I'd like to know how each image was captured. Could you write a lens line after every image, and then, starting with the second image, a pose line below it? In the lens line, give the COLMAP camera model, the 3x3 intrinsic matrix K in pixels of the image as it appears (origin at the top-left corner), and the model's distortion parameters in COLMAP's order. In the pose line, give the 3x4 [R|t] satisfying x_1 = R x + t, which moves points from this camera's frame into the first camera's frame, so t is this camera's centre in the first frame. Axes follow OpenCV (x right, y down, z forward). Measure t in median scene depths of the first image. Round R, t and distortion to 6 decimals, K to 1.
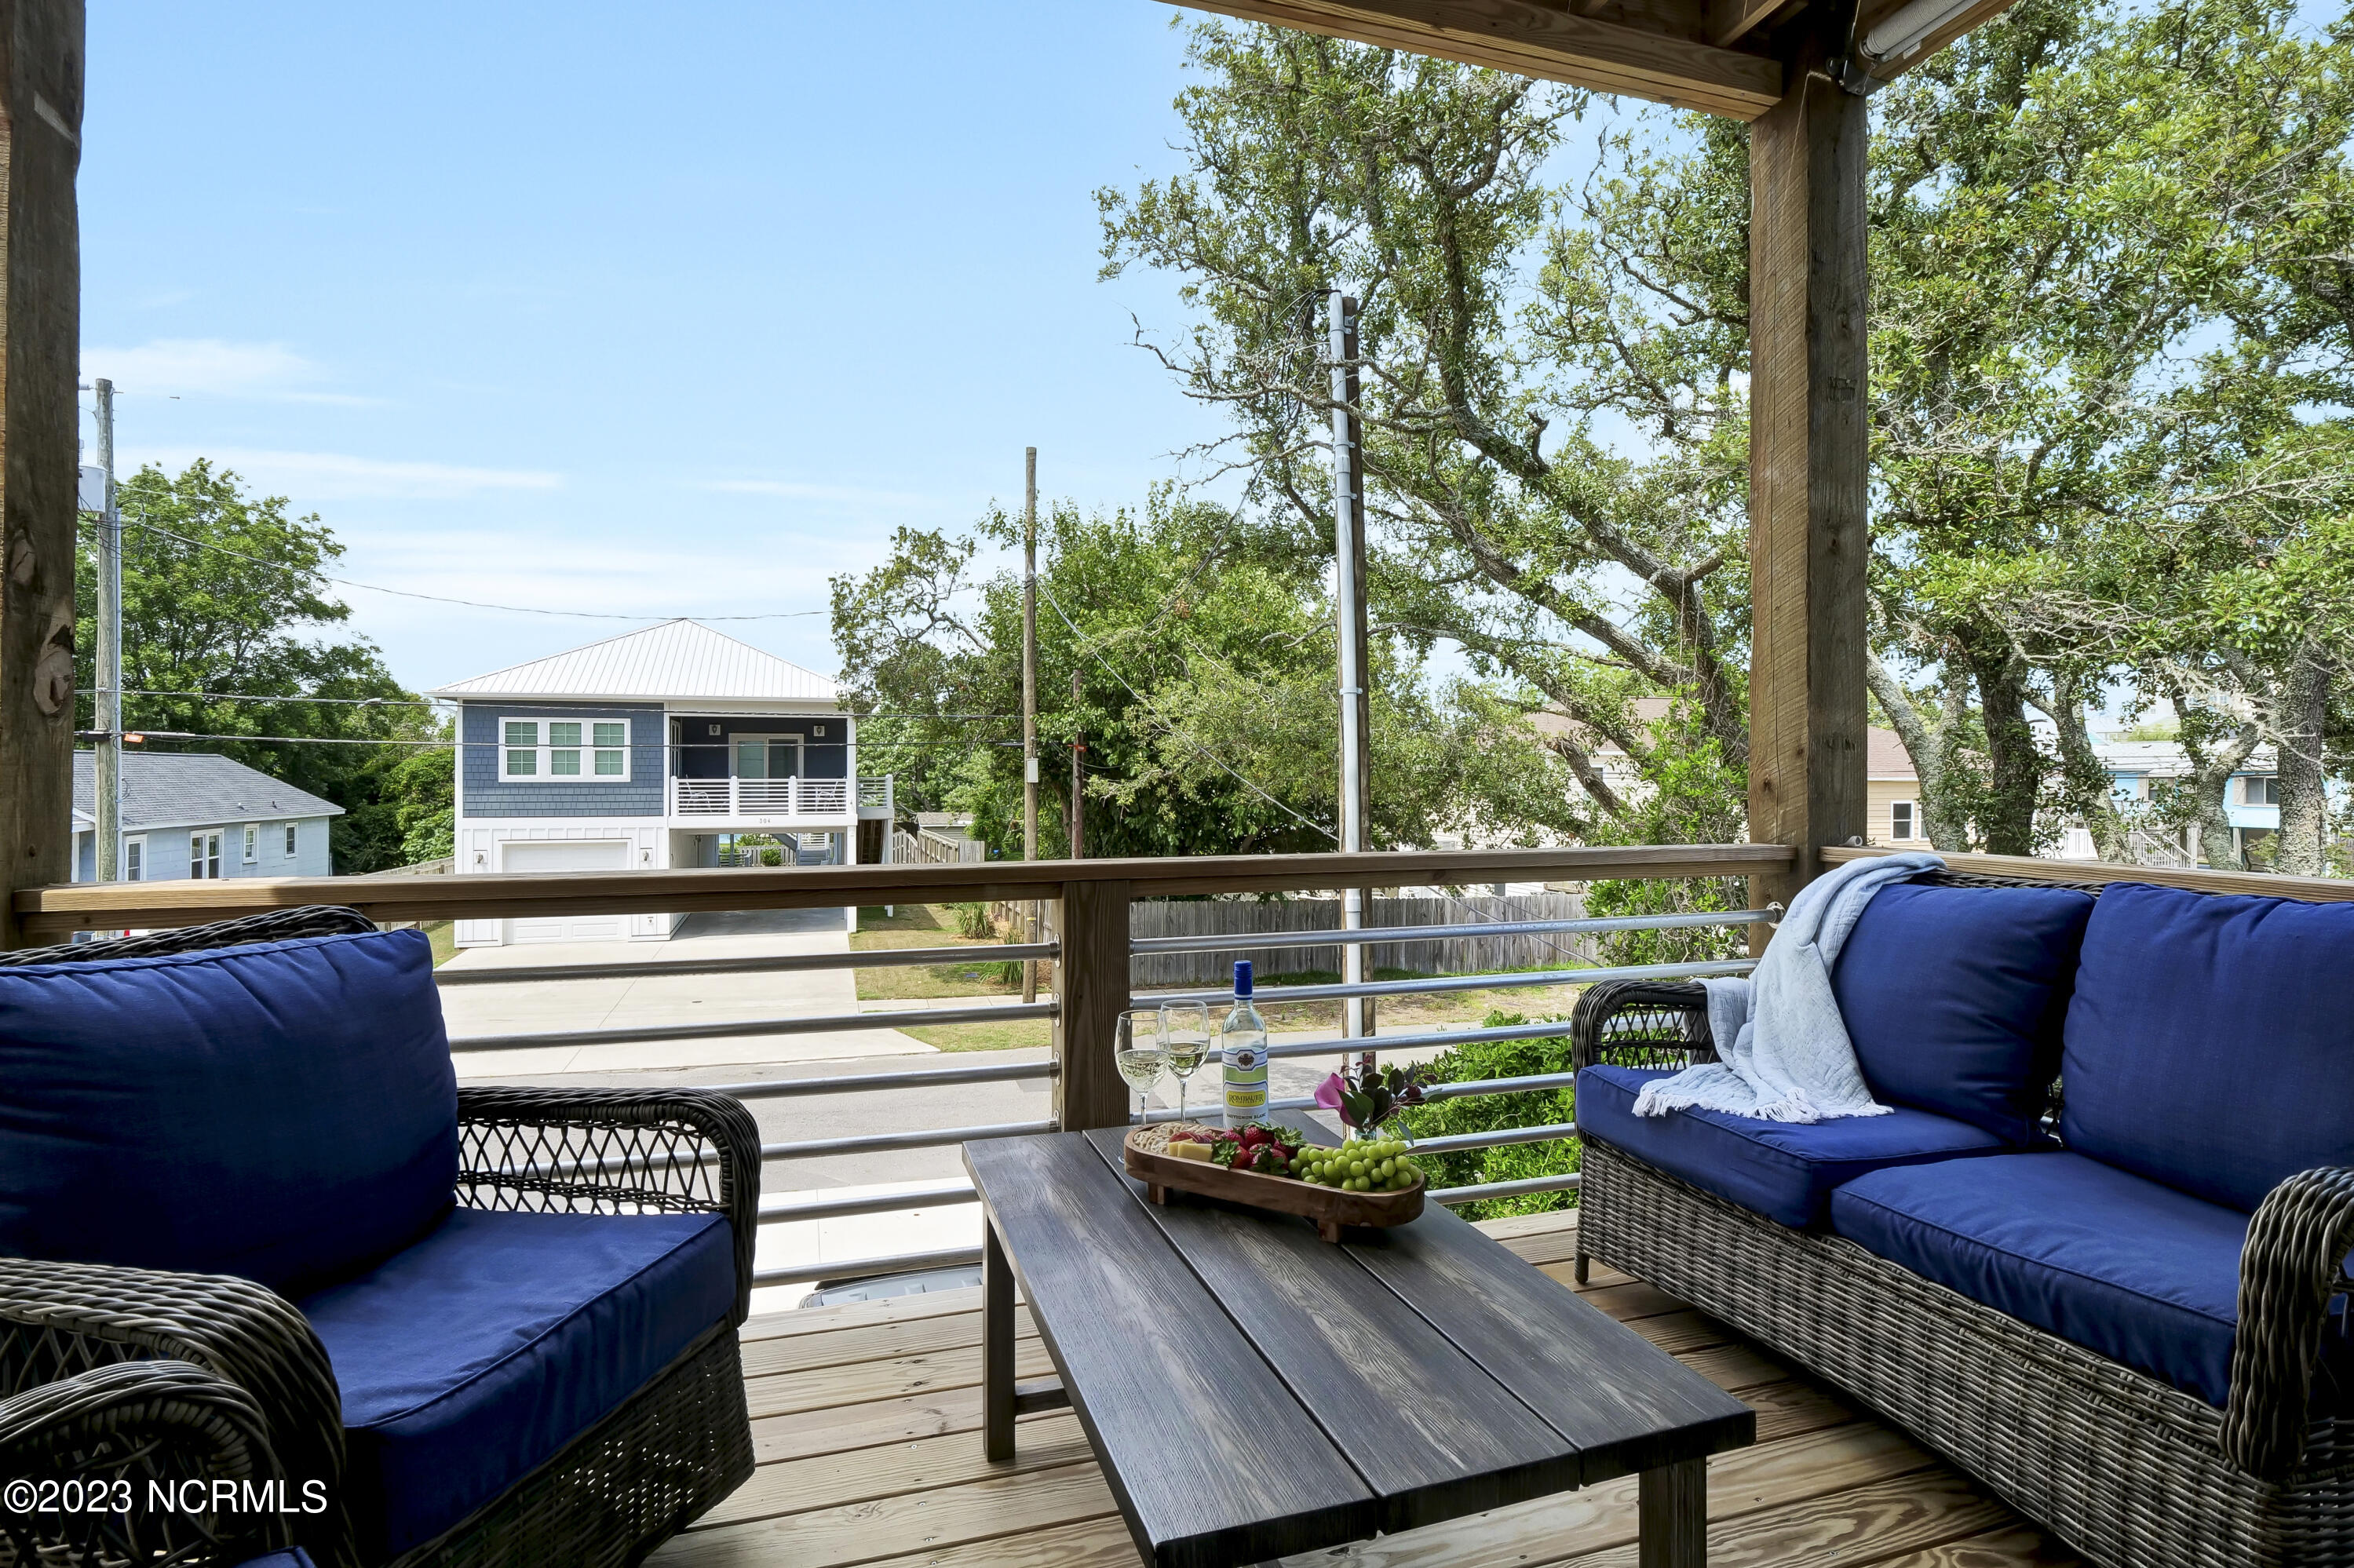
lens RADIAL K [[1188.5, 0, 1164.1], [0, 1188.5, 776.4], [0, 0, 1]] dist [-0.015237, 0.000008]
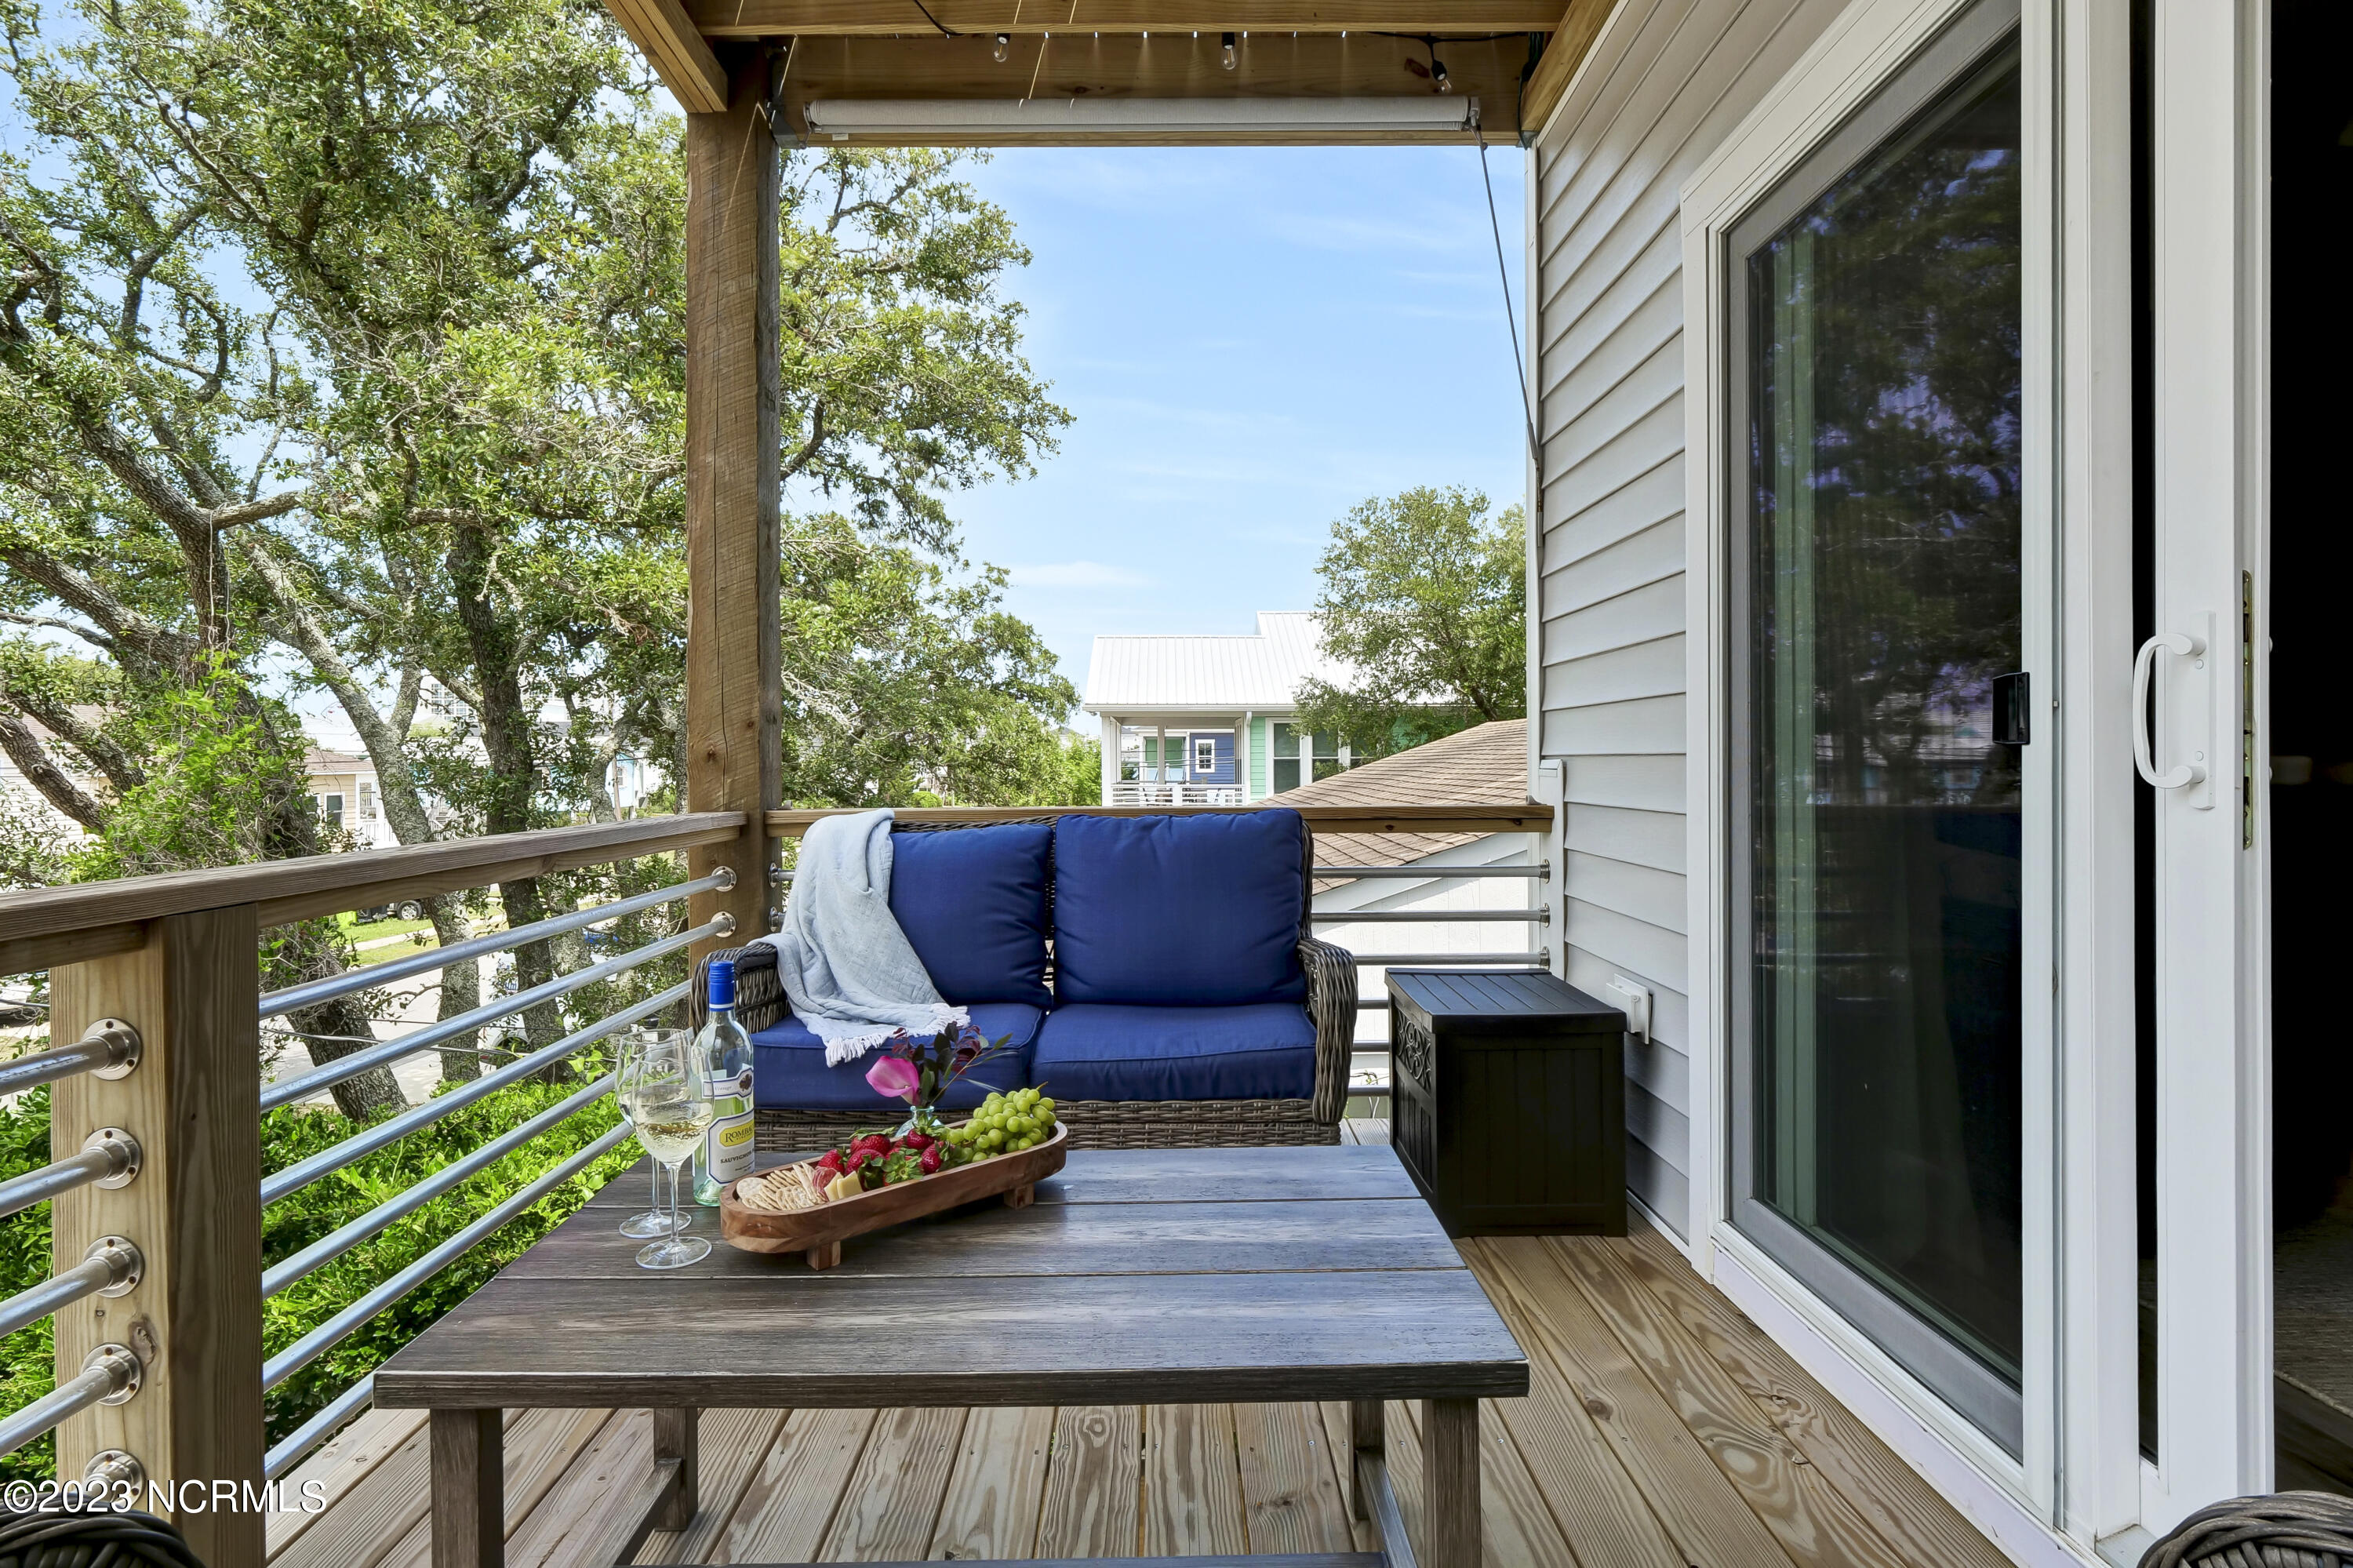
lens RADIAL K [[1188.1, 0, 1163.6], [0, 1188.1, 776.4], [0, 0, 1]] dist [-0.015237, 0.000008]
pose [[0.288282, -0.015324, 0.957423, -0.396632], [0.011369, 0.999856, 0.012580, 0.017488], [-0.957478, 0.007258, 0.288415, 0.326441]]
